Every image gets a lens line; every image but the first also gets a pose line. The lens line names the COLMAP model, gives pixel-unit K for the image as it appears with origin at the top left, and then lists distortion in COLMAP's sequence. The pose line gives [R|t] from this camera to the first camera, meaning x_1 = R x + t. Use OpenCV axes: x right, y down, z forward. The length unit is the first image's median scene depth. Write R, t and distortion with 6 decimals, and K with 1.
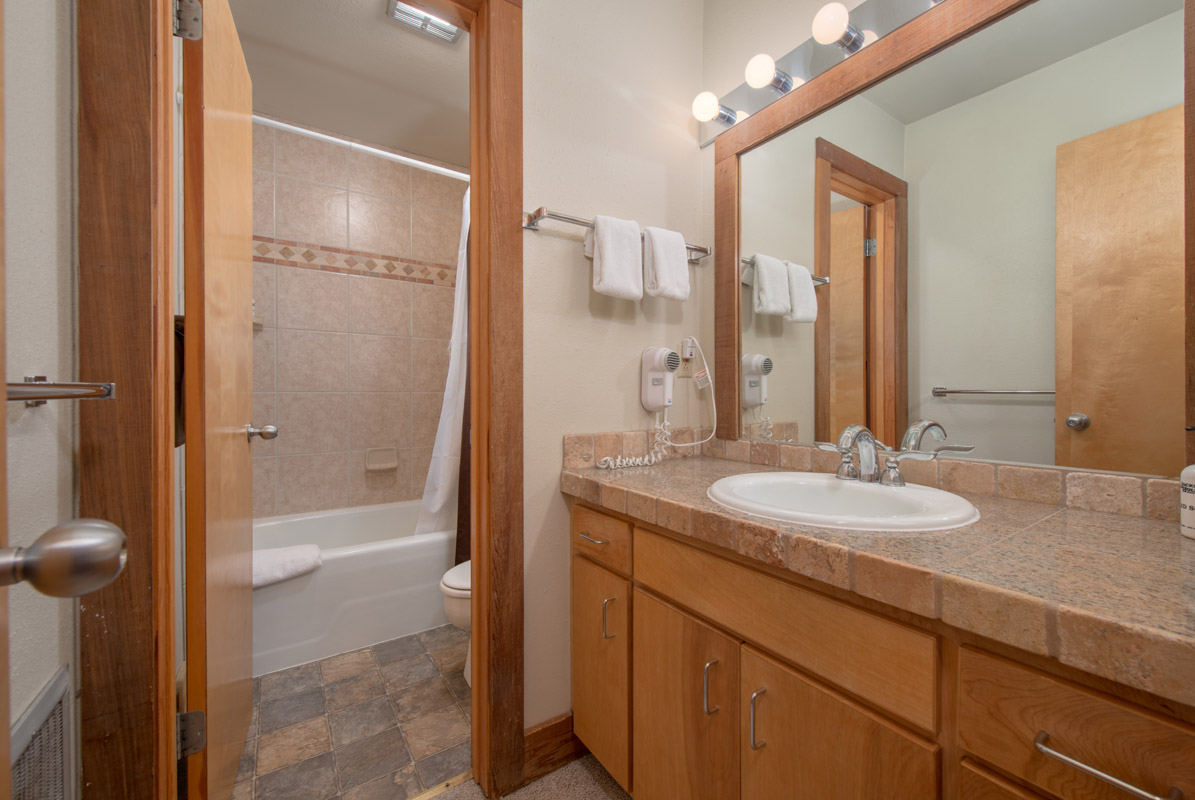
lens RADIAL K [[478.1, 0, 604.5], [0, 478.1, 396.9], [0, 0, 1]] dist [-0.001534, -0.000110]
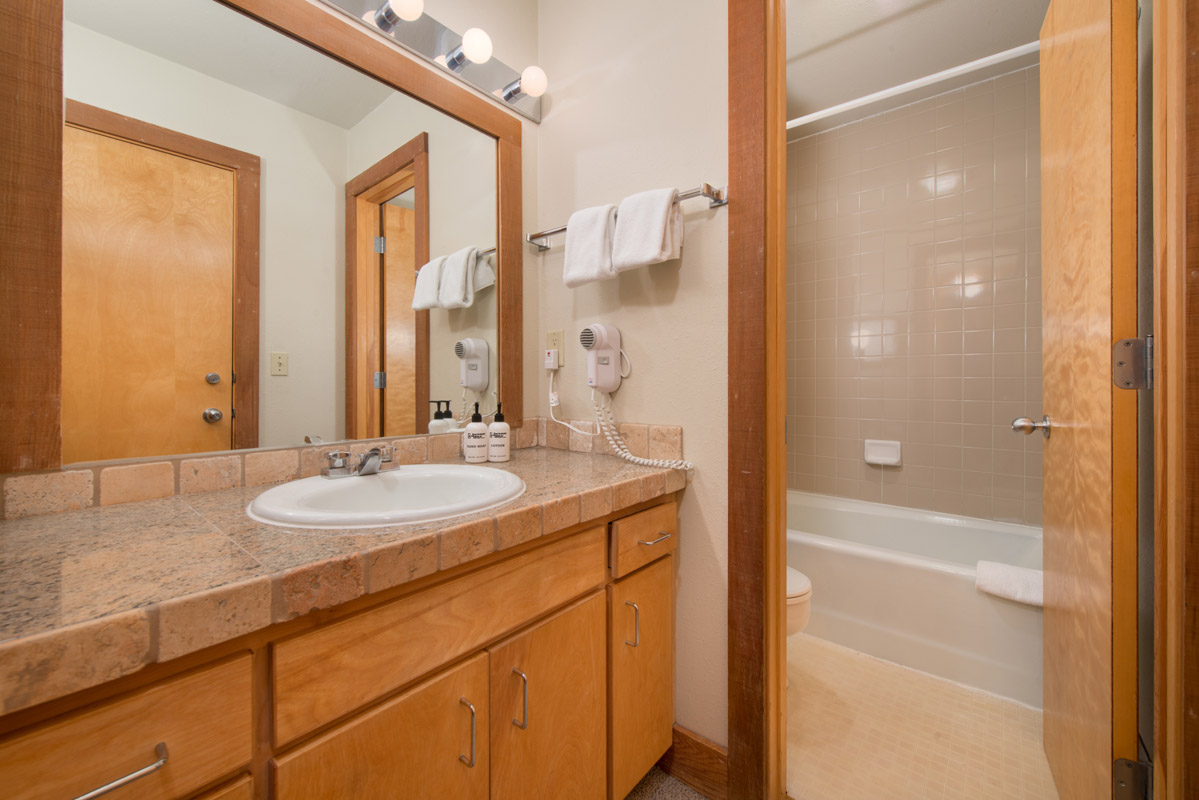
lens RADIAL K [[479.7, 0, 606.3], [0, 479.7, 392.0], [0, 0, 1]] dist [-0.001534, -0.000110]
pose [[-0.292756, 0.000600, 0.956187, -0.649755], [0.011397, 0.999931, 0.002862, 0.018825], [-0.956119, 0.011735, -0.292742, 1.044901]]
